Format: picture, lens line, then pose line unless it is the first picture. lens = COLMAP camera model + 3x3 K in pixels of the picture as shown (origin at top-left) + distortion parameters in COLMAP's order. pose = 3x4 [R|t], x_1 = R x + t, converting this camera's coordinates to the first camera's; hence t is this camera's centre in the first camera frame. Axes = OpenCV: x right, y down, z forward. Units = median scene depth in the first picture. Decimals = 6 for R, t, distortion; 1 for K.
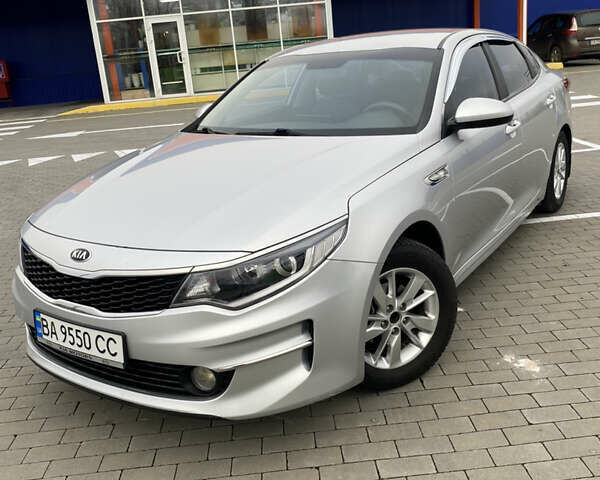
lens RADIAL K [[607.0, 0, 300.0], [0, 607.0, 240.0], [0, 0, 1]] dist [0.078967, -0.193335]
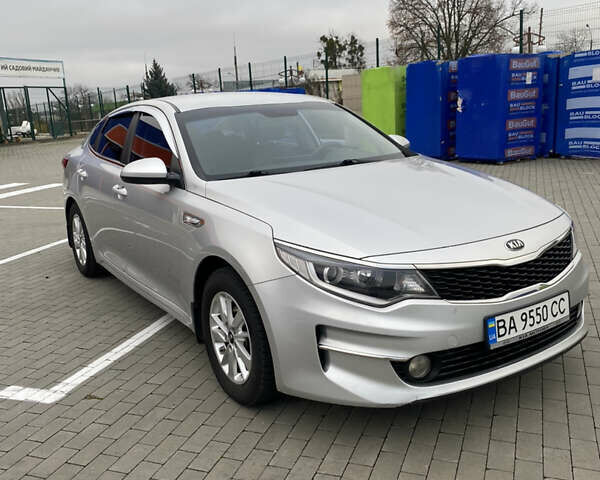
lens RADIAL K [[607.0, 0, 300.0], [0, 607.0, 240.0], [0, 0, 1]] dist [0.078967, -0.193335]
pose [[0.405794, -0.149546, 0.901647, -1.557054], [0.299908, 0.953686, 0.023200, -0.130069], [-0.863357, 0.260997, 0.431850, 0.874960]]
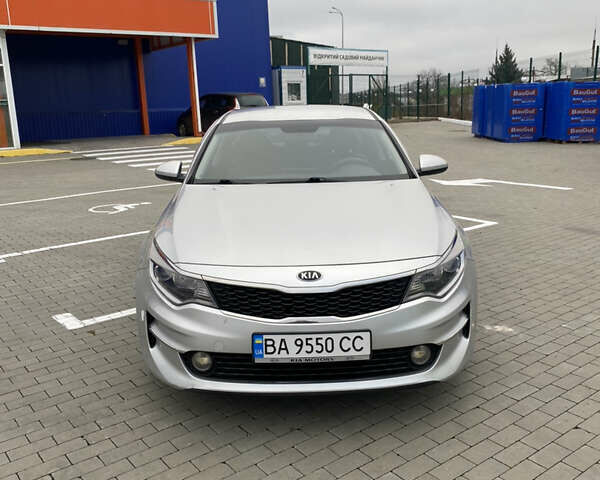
lens RADIAL K [[607.0, 0, 300.0], [0, 607.0, 240.0], [0, 0, 1]] dist [0.078967, -0.193335]
pose [[0.823584, -0.070229, 0.562829, -1.065274], [0.132930, 0.988567, -0.071164, 0.038266], [-0.551397, 0.133426, 0.823504, 0.019418]]
